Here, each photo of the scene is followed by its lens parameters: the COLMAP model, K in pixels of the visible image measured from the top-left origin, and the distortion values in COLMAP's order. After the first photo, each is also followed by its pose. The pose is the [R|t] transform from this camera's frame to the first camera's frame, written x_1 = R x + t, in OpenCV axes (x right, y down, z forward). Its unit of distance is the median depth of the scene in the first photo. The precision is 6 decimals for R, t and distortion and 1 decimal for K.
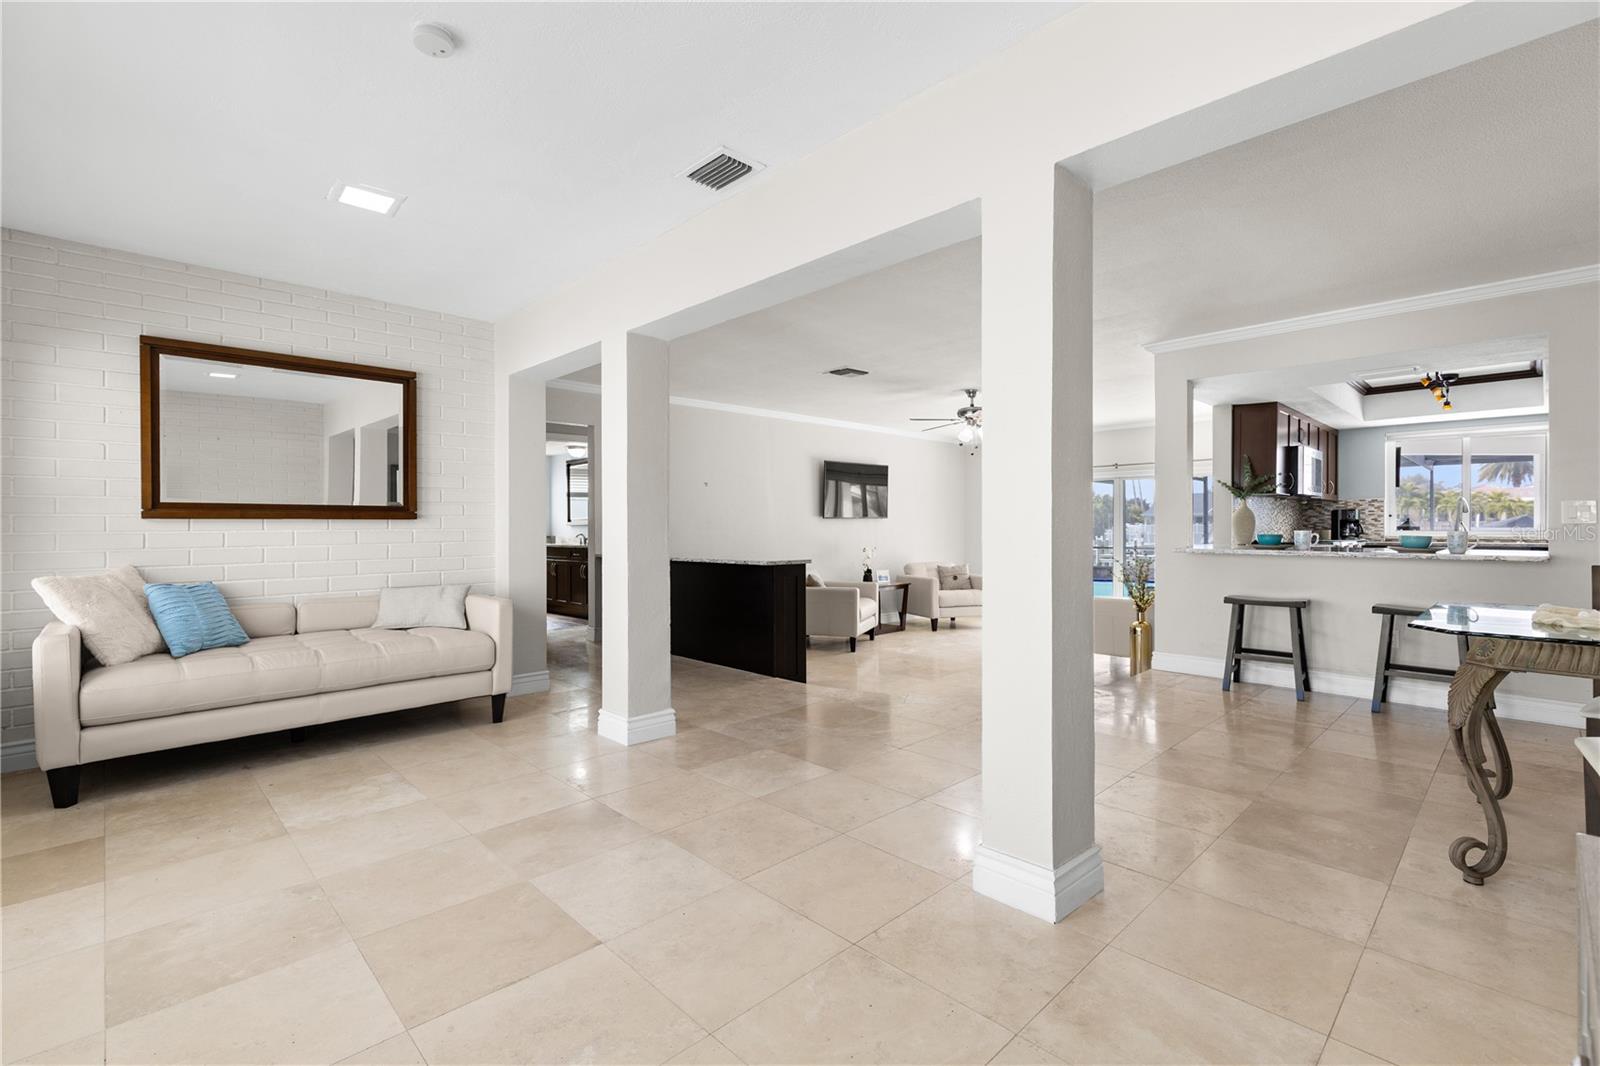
lens RADIAL K [[718.7, 0, 809.6], [0, 718.7, 524.8], [0, 0, 1]] dist [0.001235, -0.000241]
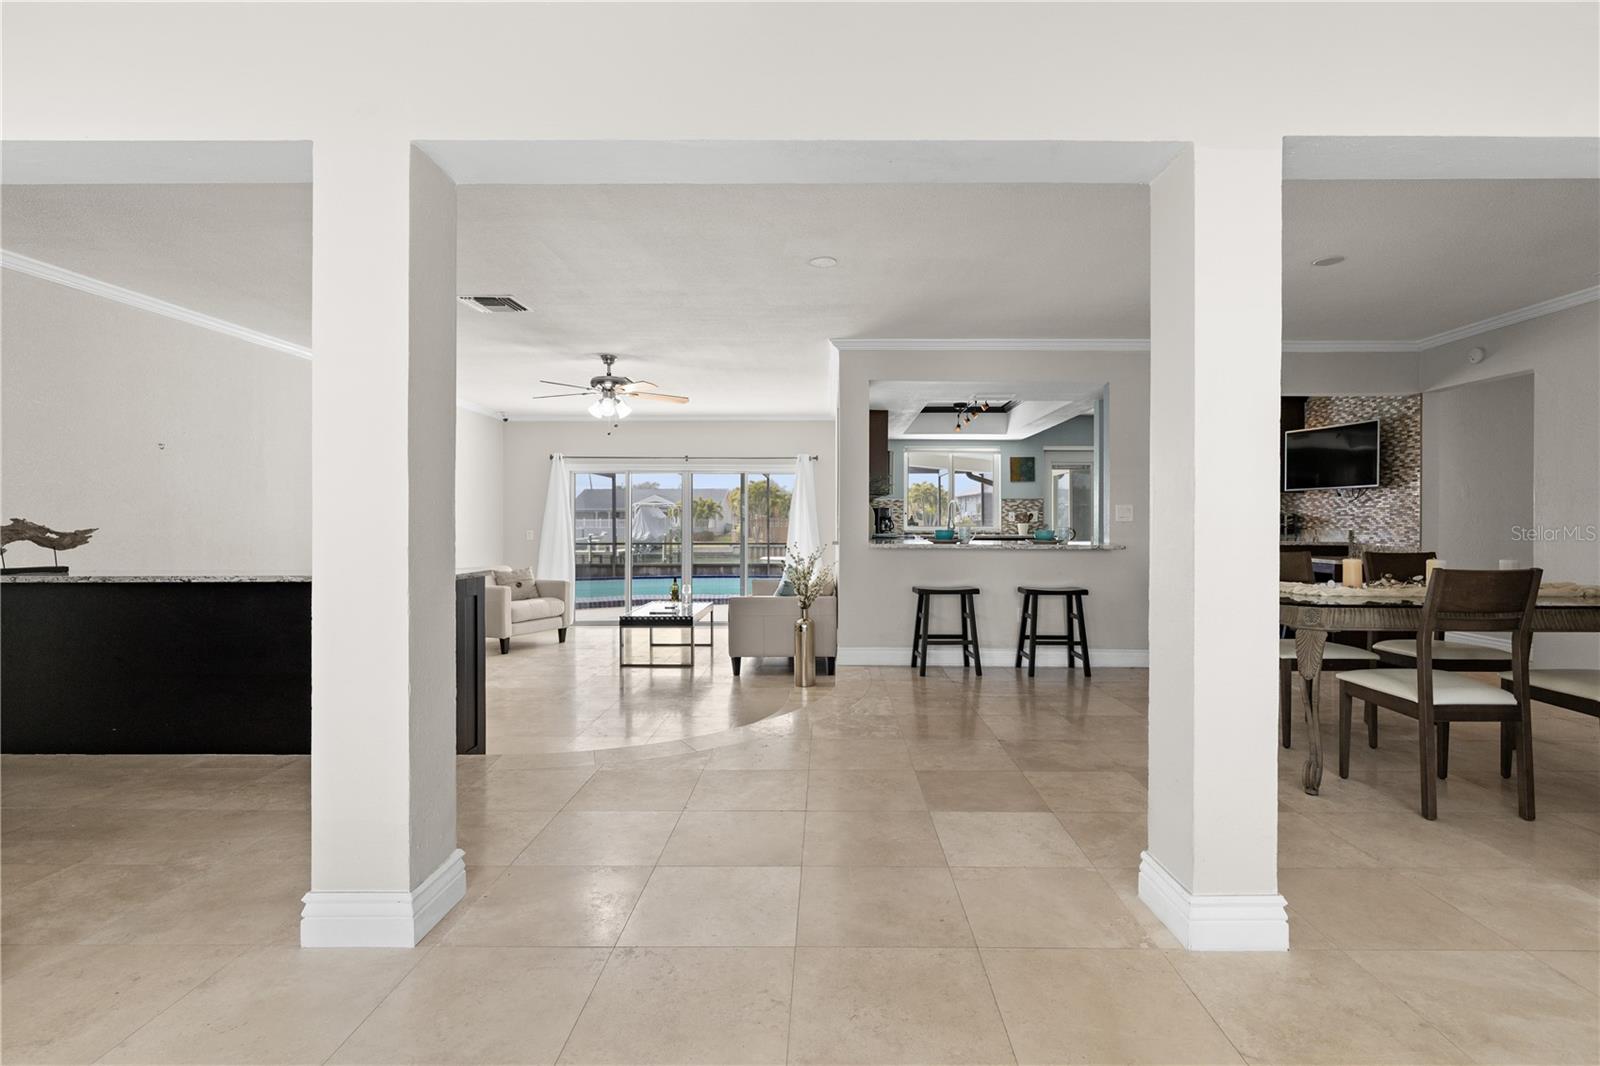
lens RADIAL K [[764.0, 0, 828.7], [0, 764.0, 516.4], [0, 0, 1]] dist [-0.002202, -0.000238]
pose [[0.701907, 0.008391, 0.712220, -0.299961], [-0.006078, 0.999965, -0.005791, 0.000542], [-0.712243, -0.000264, 0.701933, 0.278827]]
